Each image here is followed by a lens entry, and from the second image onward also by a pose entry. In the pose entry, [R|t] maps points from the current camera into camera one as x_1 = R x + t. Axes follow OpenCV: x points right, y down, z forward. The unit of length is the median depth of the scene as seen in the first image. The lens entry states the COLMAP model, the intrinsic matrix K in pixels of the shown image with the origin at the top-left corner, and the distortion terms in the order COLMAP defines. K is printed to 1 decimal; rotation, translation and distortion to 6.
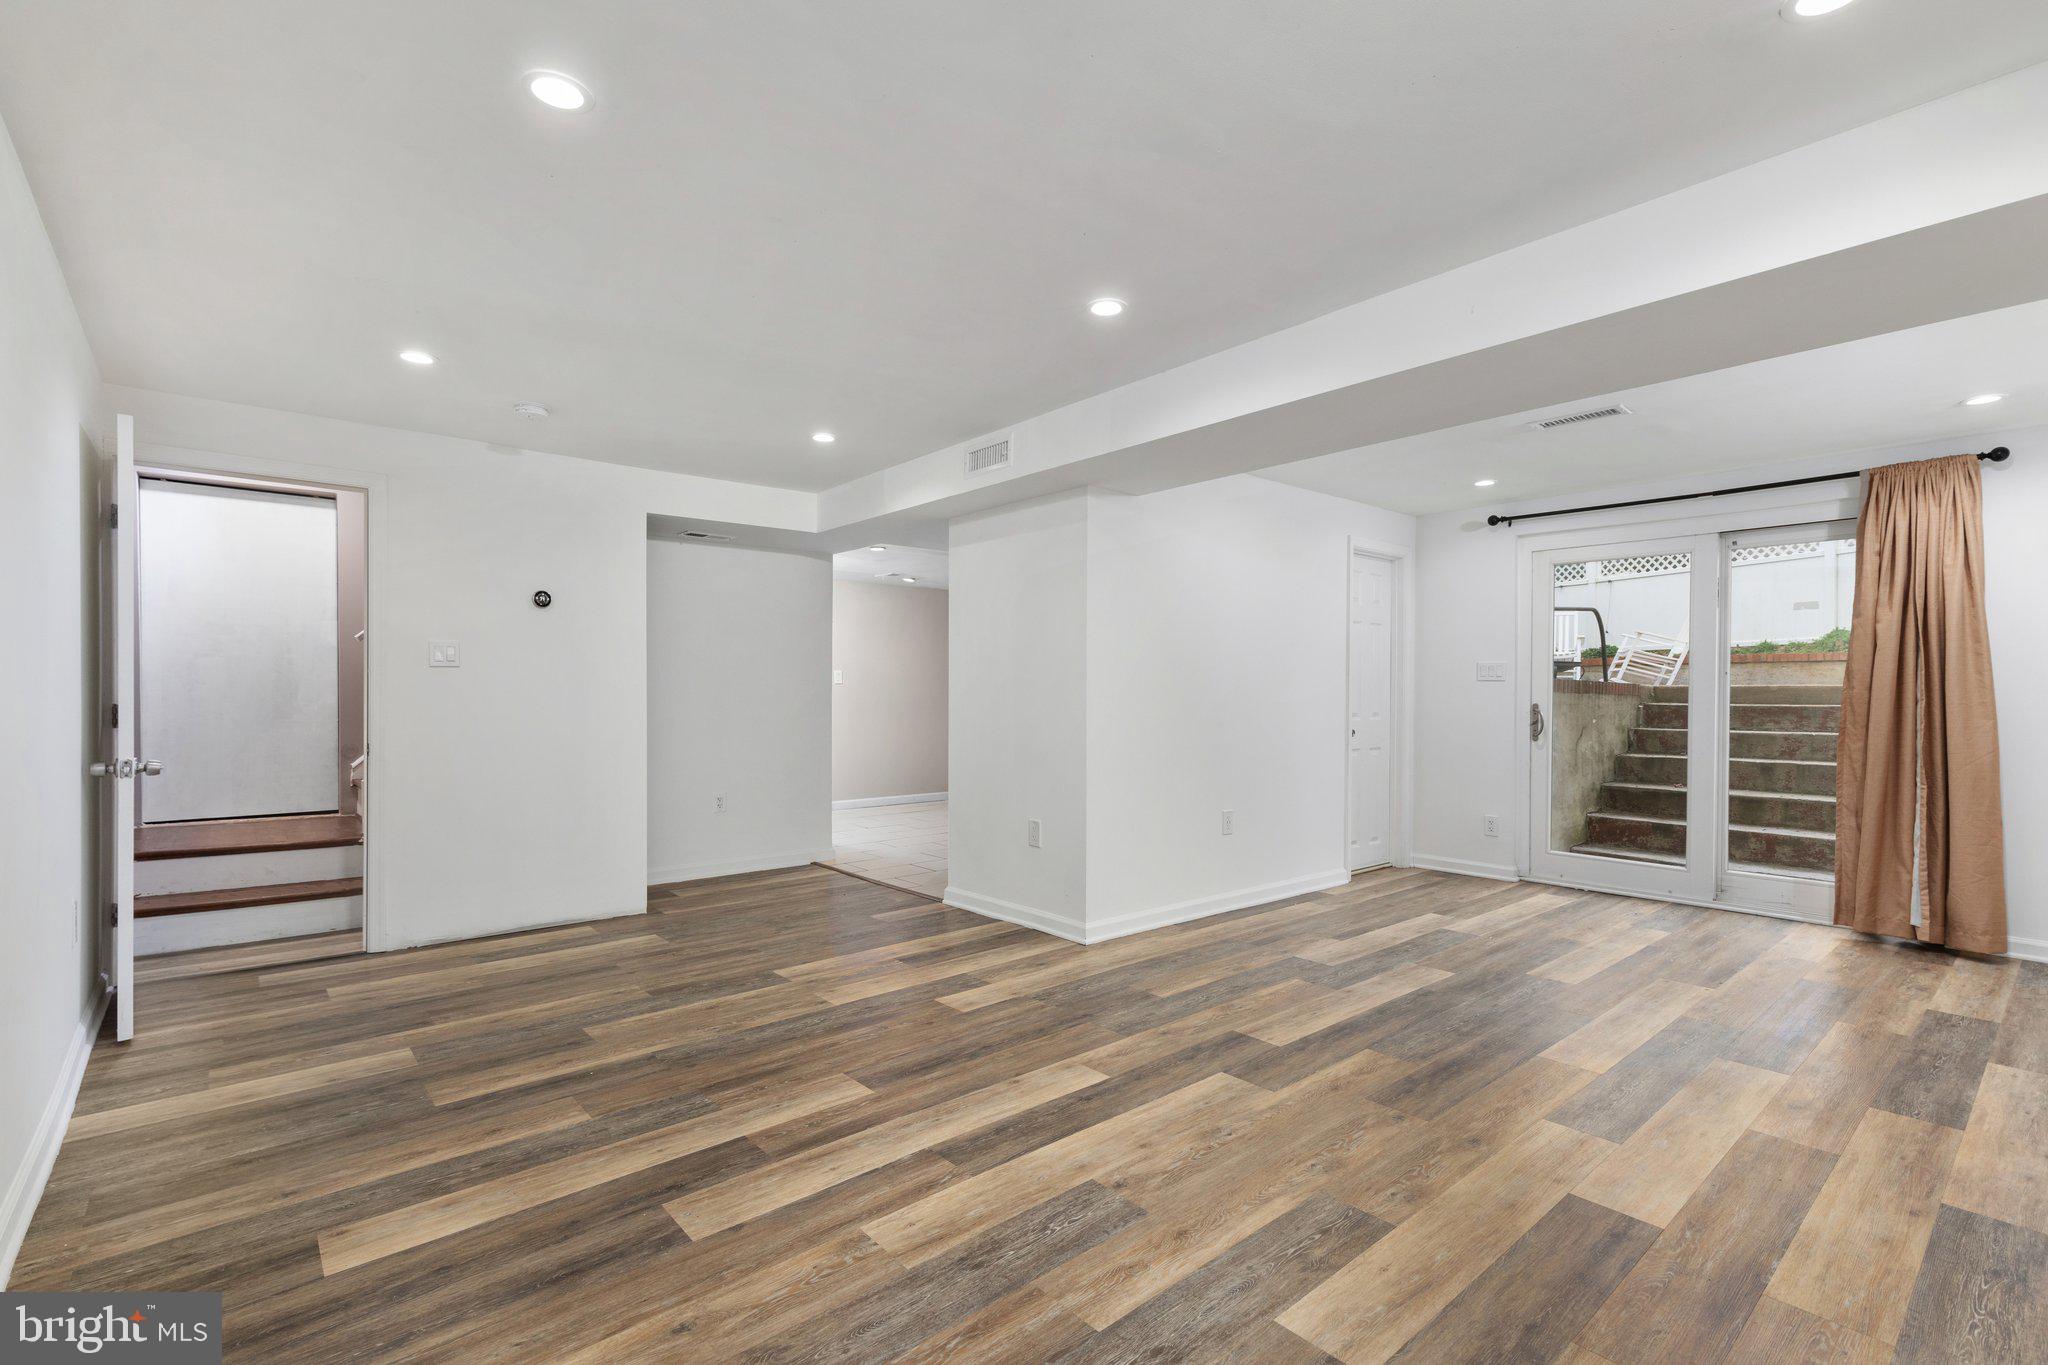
lens RADIAL K [[919.8, 0, 1024.0], [0, 919.8, 682.5], [0, 0, 1]] dist [0.009268, -0.000454]
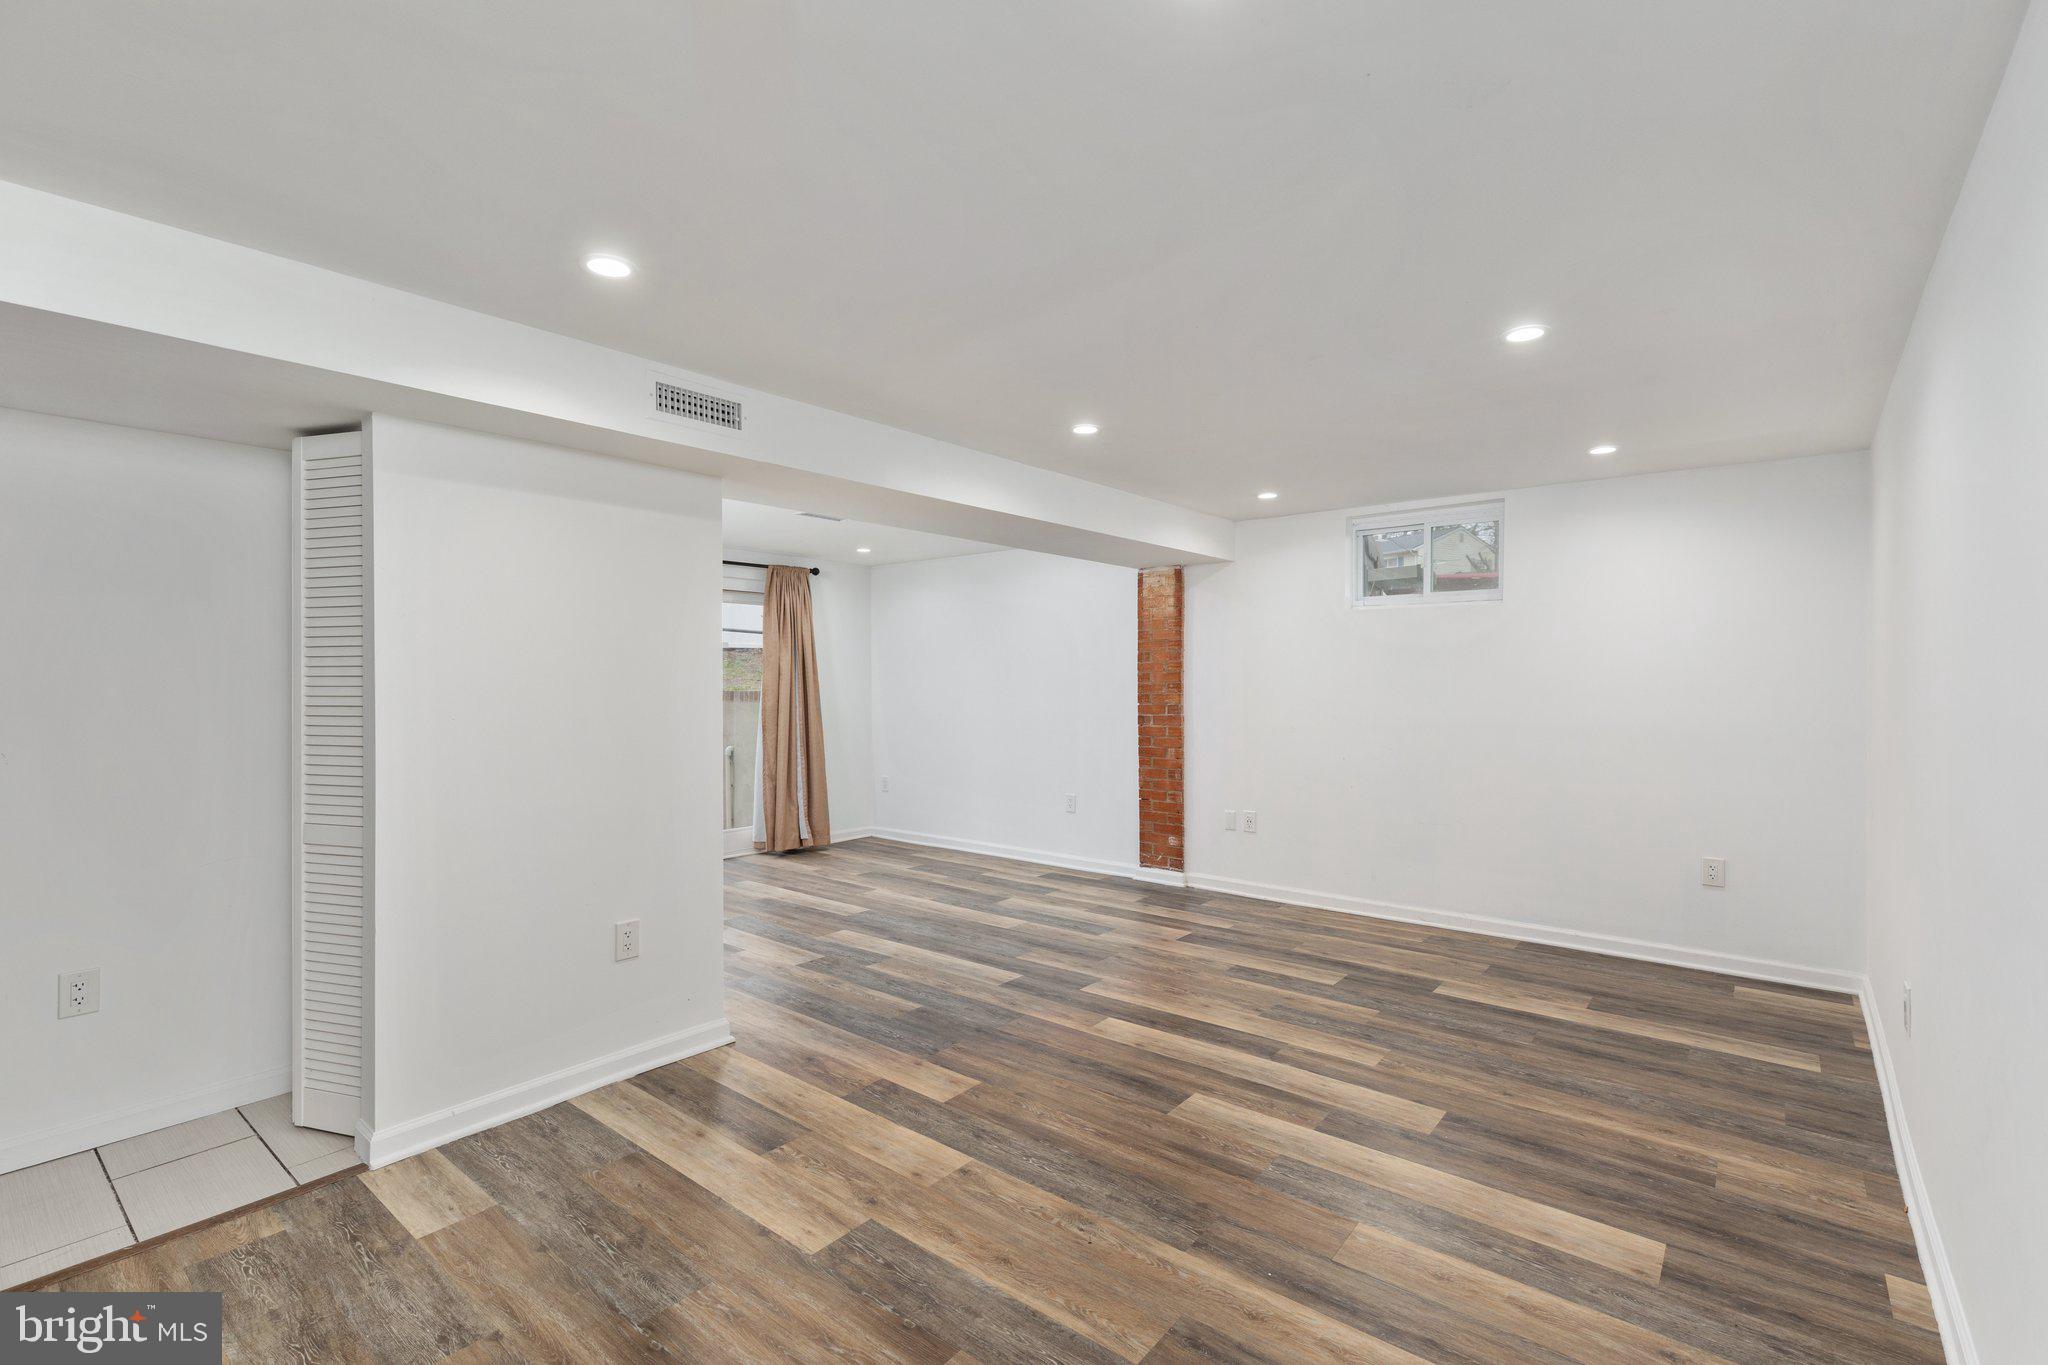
lens RADIAL K [[919.8, 0, 1024.0], [0, 919.8, 682.5], [0, 0, 1]] dist [0.009268, -0.000454]
pose [[-0.172429, -0.007232, 0.984995, -1.196389], [-0.009909, 0.999935, 0.005607, -0.062506], [-0.984972, -0.008794, -0.172490, 1.359308]]
